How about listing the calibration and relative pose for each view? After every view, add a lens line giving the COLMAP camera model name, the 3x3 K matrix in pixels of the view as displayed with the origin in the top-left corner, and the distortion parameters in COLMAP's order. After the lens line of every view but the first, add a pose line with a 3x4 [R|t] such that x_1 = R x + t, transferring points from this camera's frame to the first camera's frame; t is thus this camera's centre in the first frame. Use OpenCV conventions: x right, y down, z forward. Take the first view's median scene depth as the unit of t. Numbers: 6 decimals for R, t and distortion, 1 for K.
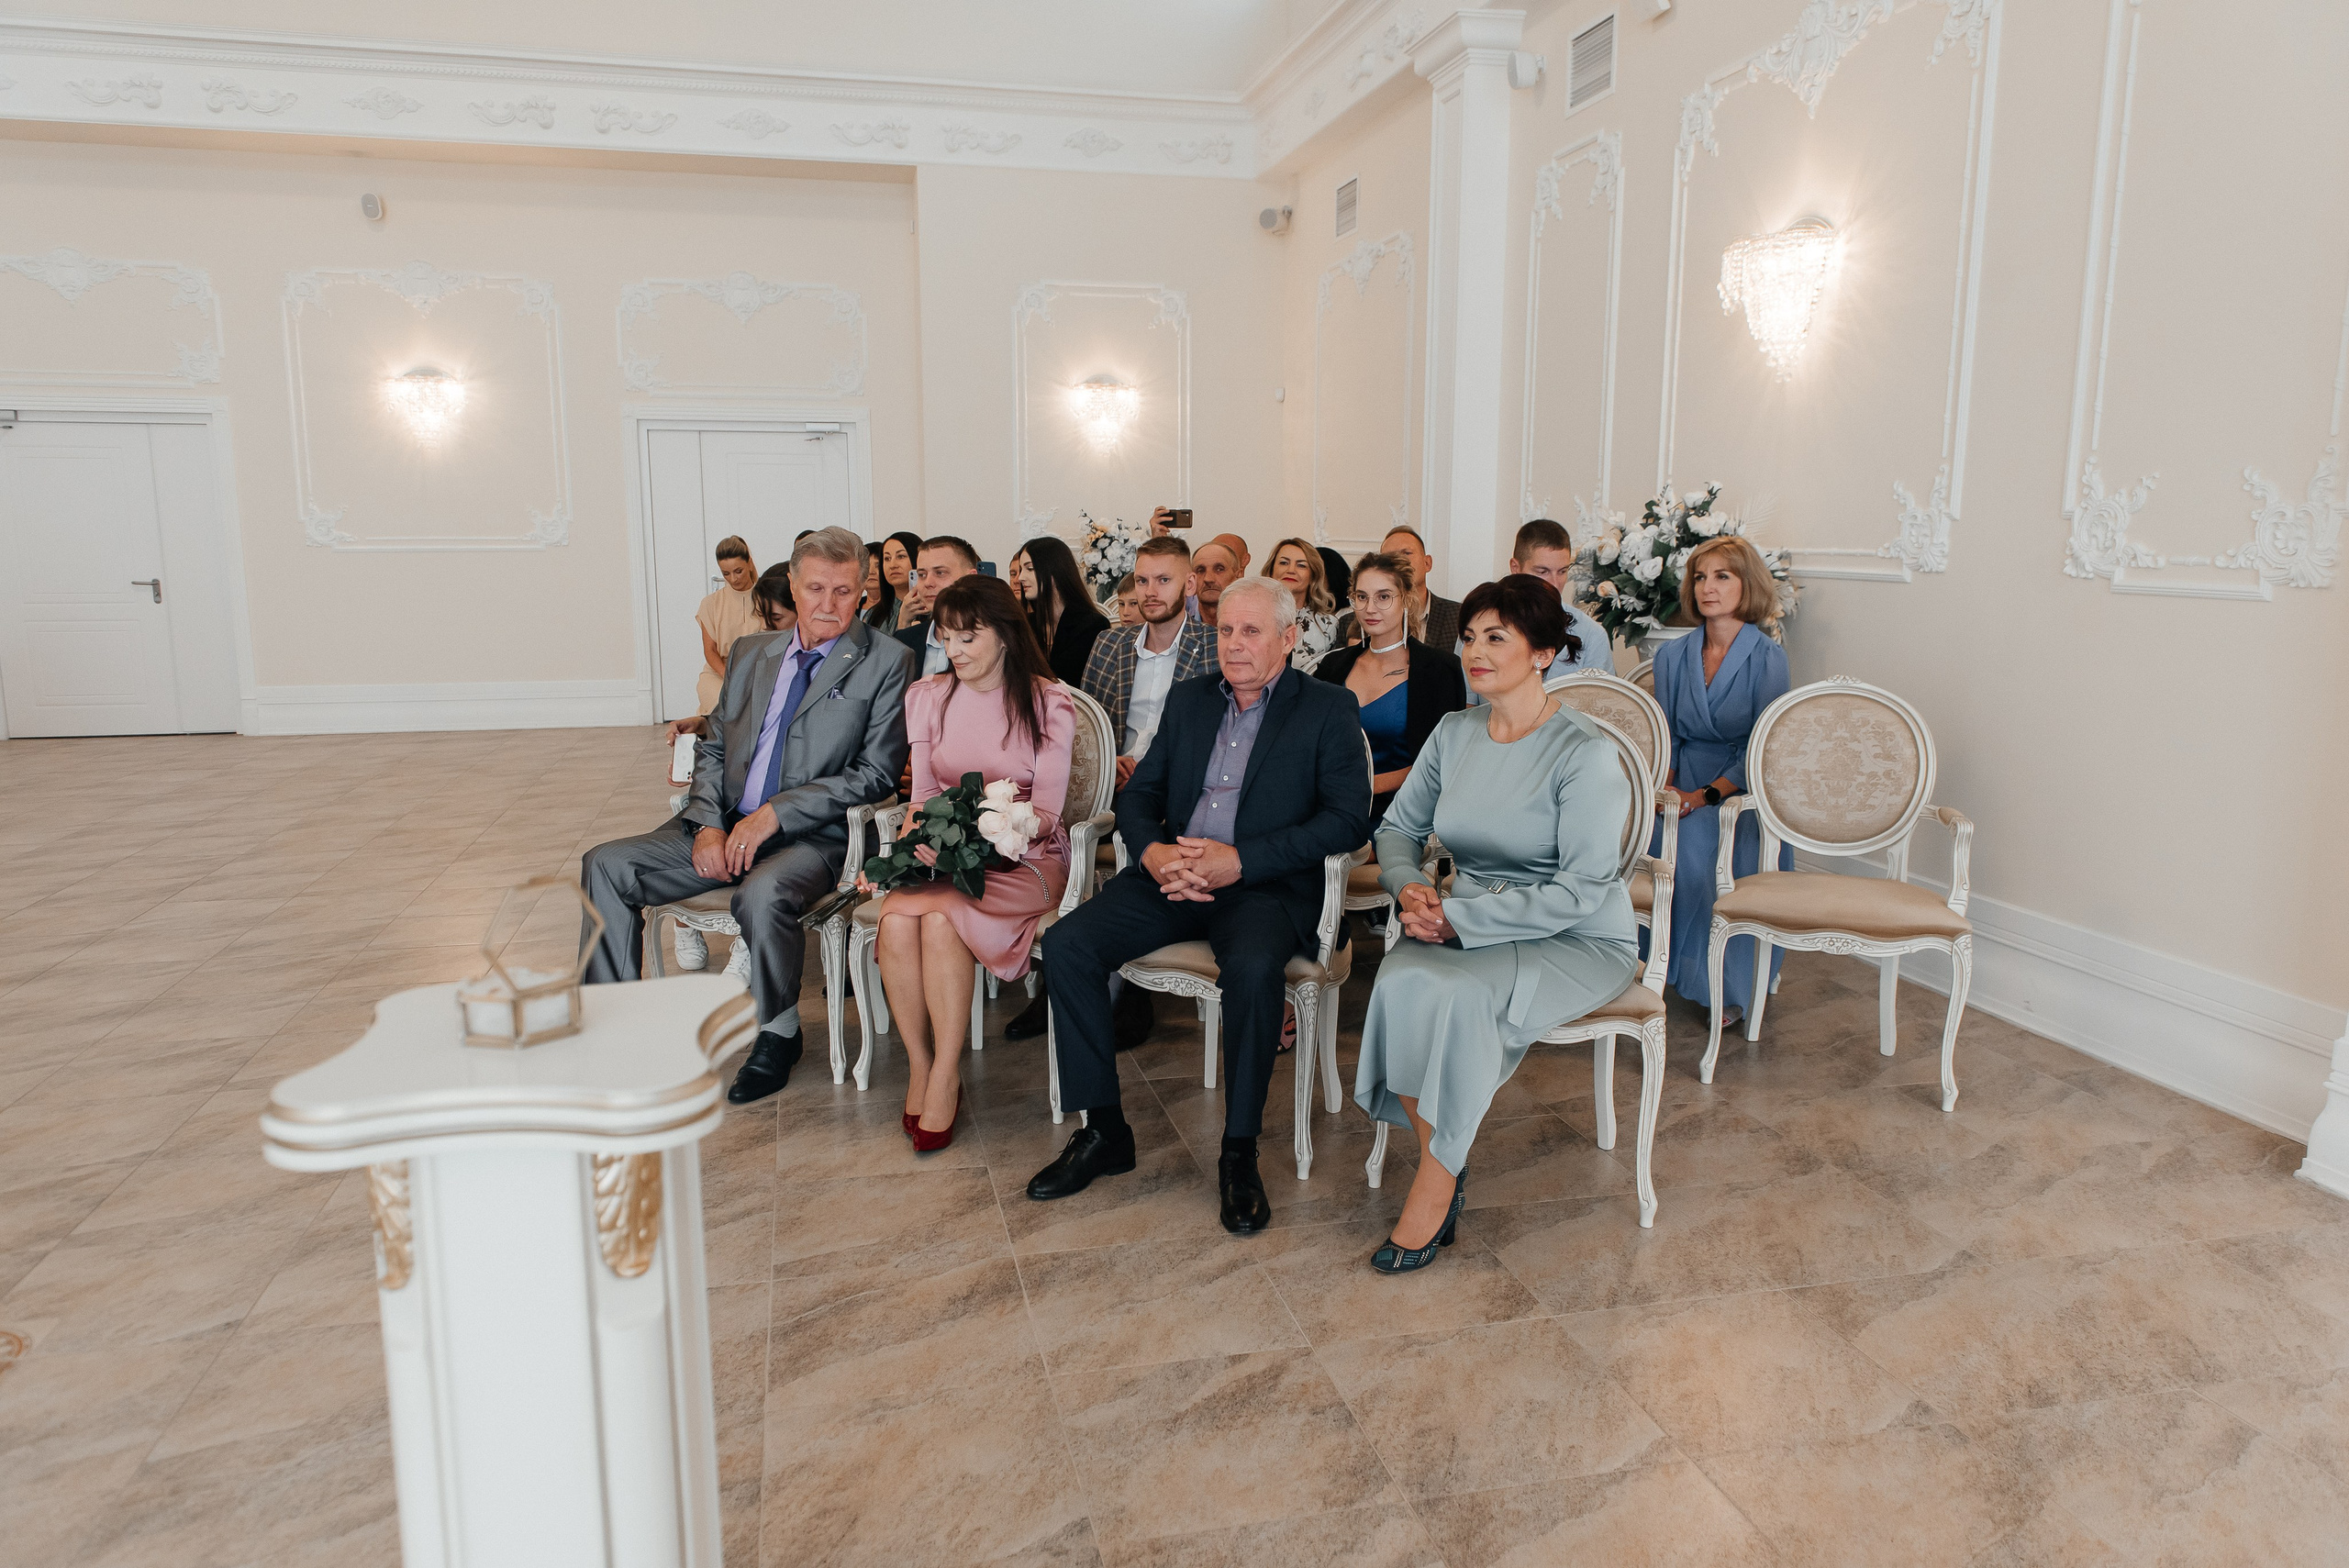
lens RADIAL K [[1603.2, 0, 1202.0], [0, 1603.2, 785.5], [0, 0, 1]] dist [0.008543, -0.010281]
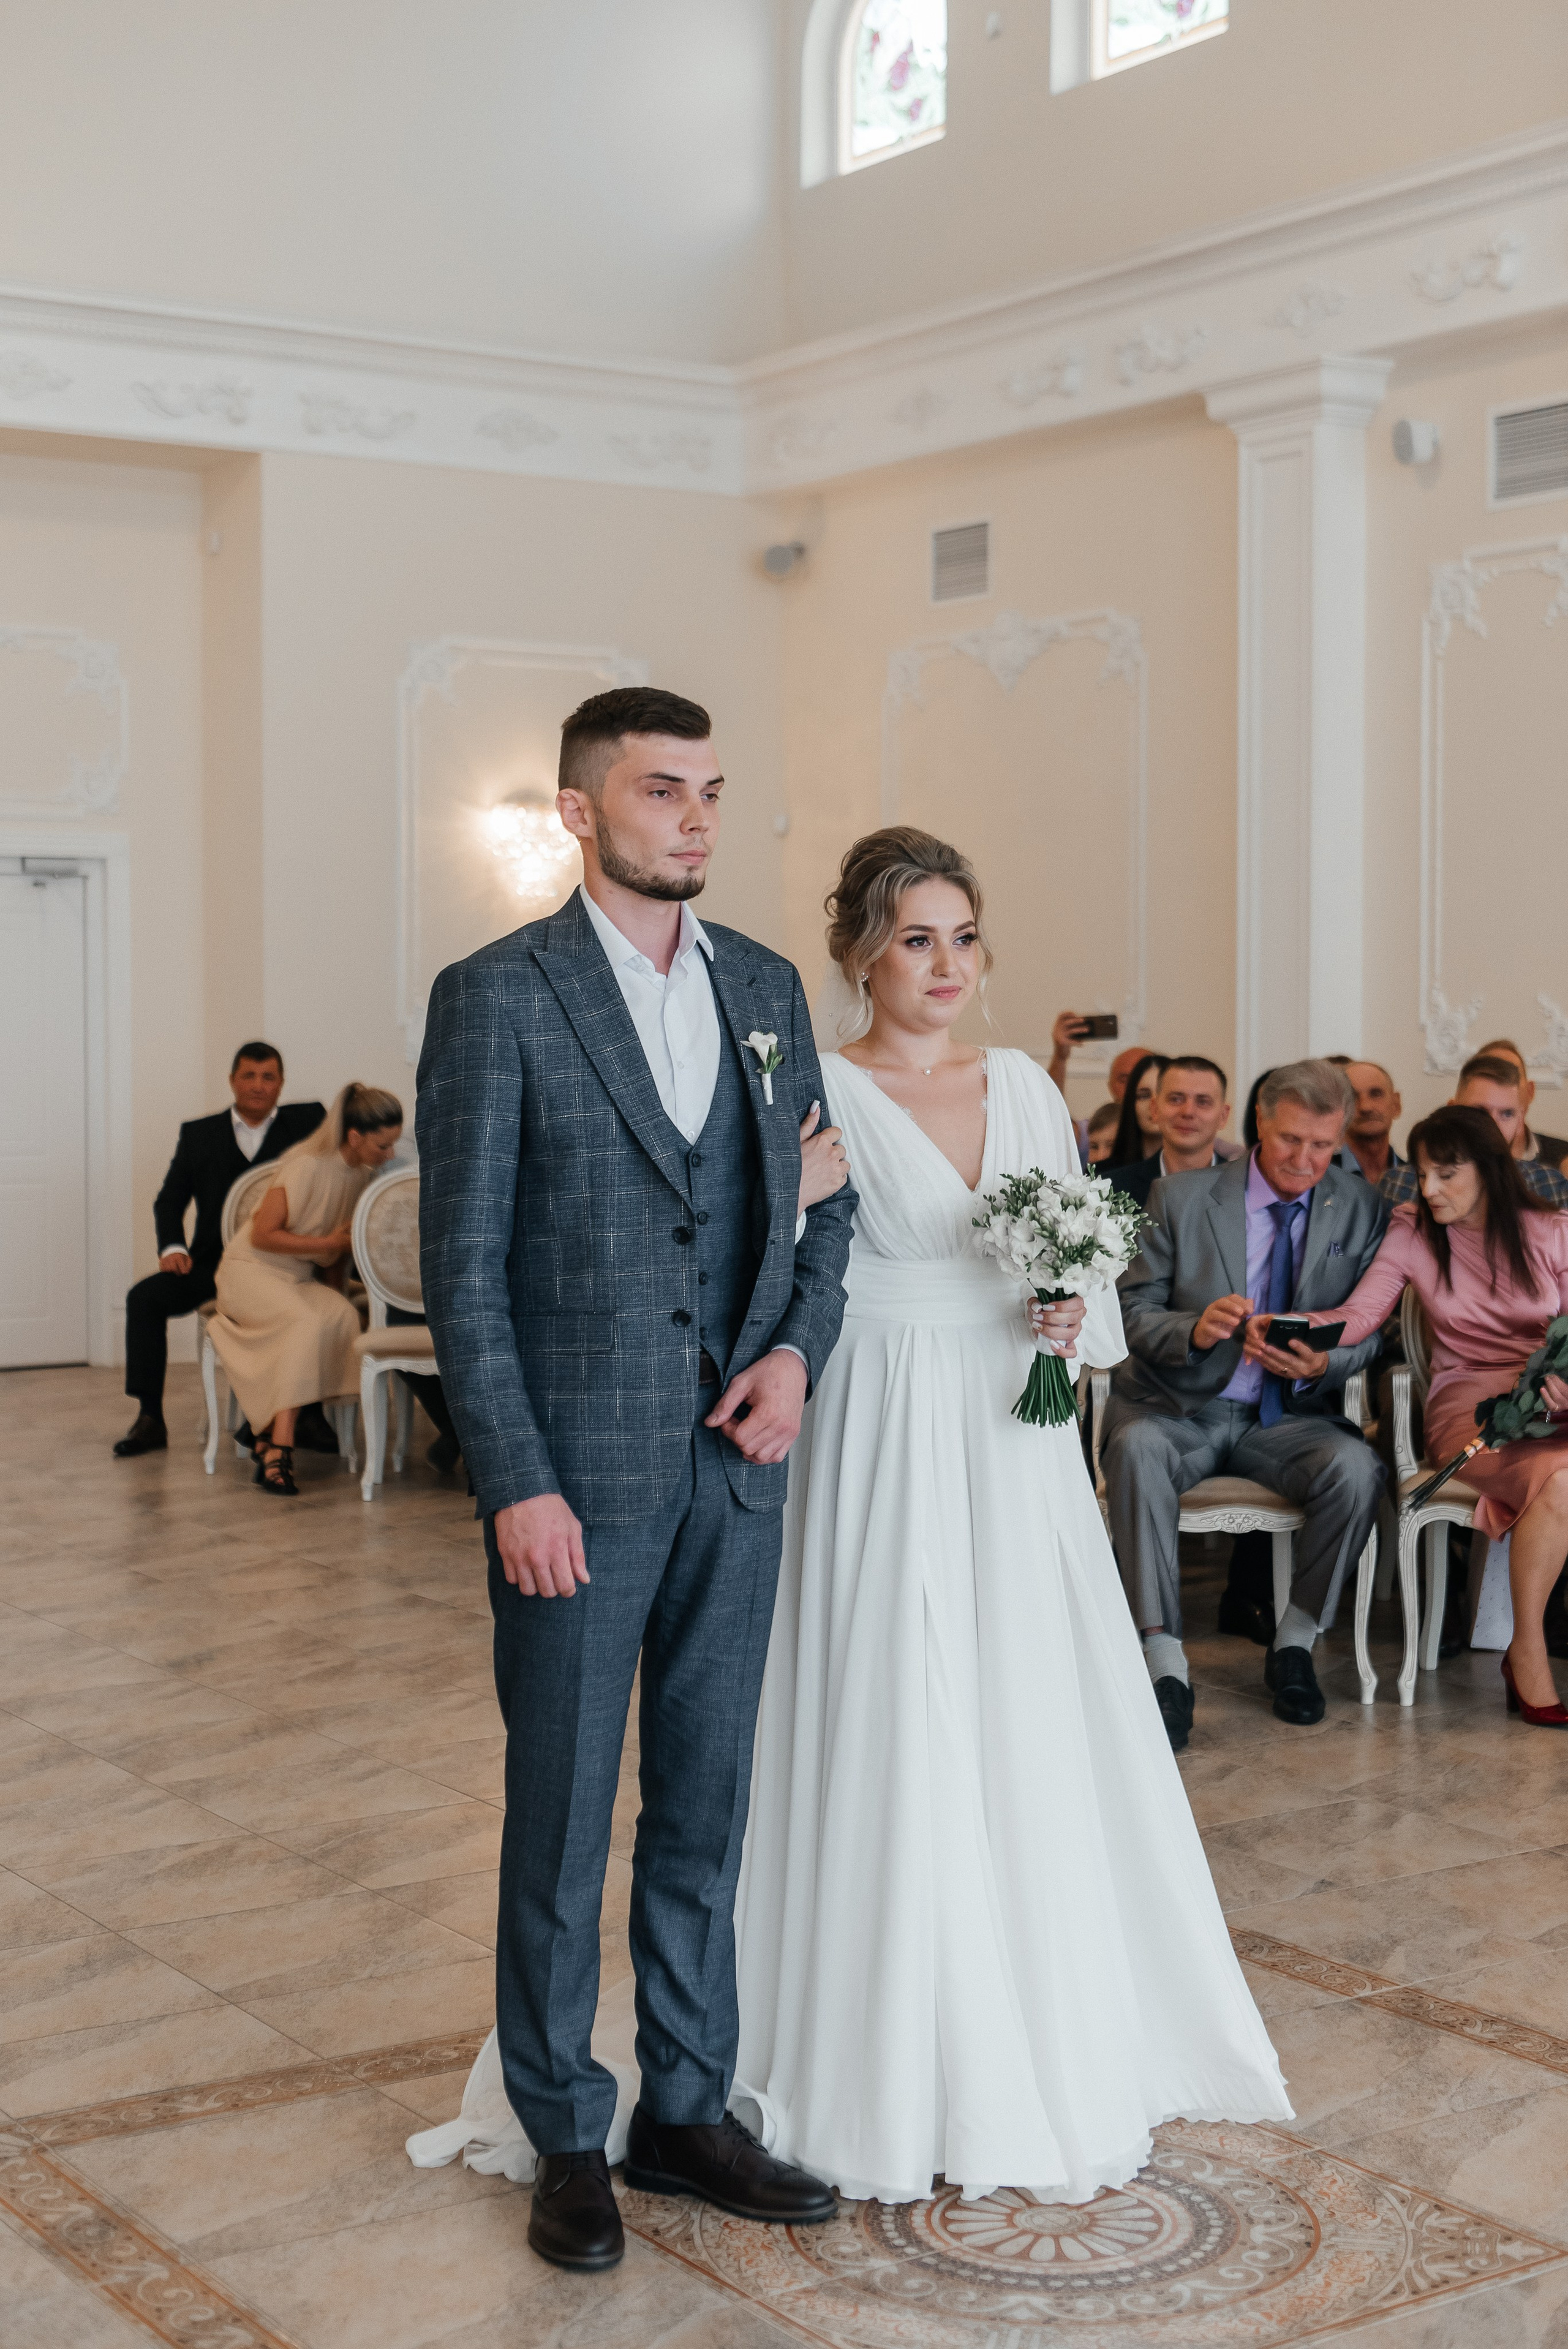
lens RADIAL K [[3298.5, 0, 782.7], [0, 3298.5, 1160.4], [0, 0, 1]] dist [-0.032762, 0.000000]
pose [[0.936038, -0.016605, 0.351507, -0.493039], [0.056543, 0.993004, -0.103662, 0.028617], [-0.347326, 0.116907, 0.930429, -0.237303]]
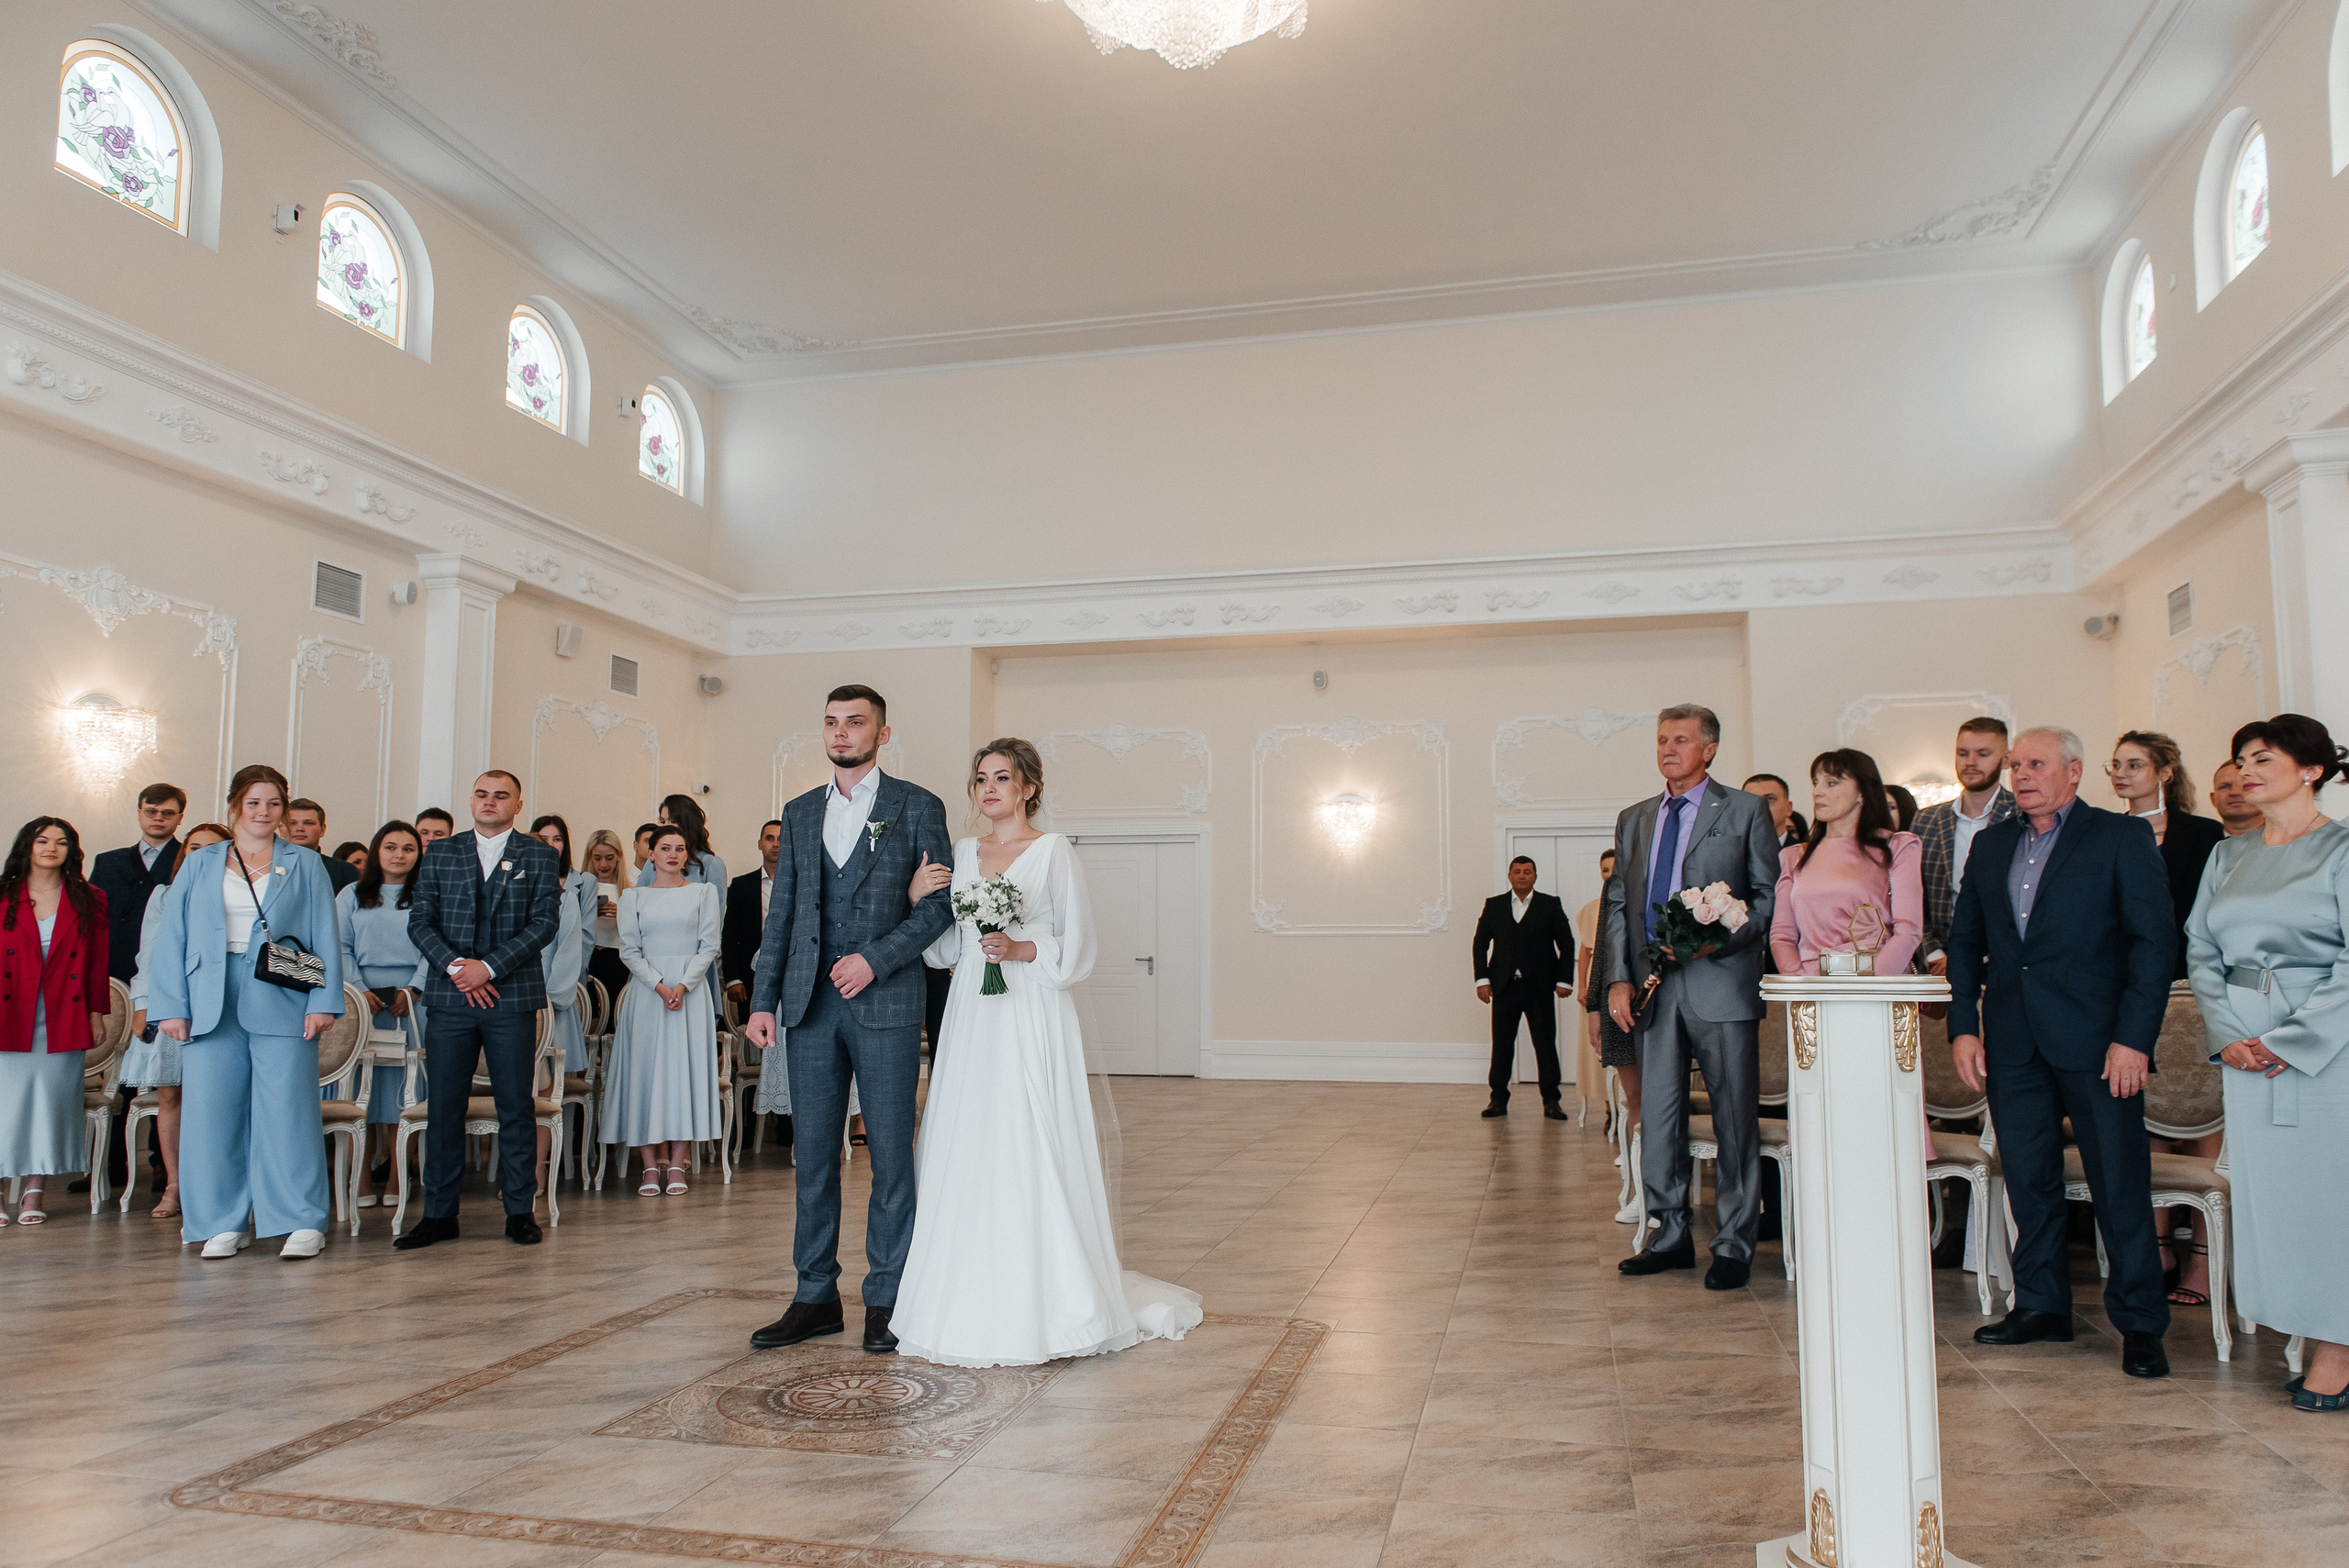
lens RADIAL K [[1603.2, 0, 1150.6], [0, 1603.2, 823.8], [0, 0, 1]] dist [0.008543, -0.010281]
pose [[0.889085, -0.037236, -0.456225, -0.038280], [-0.072205, 0.972799, -0.220109, 0.070746], [0.452012, 0.228637, 0.862213, -0.219244]]
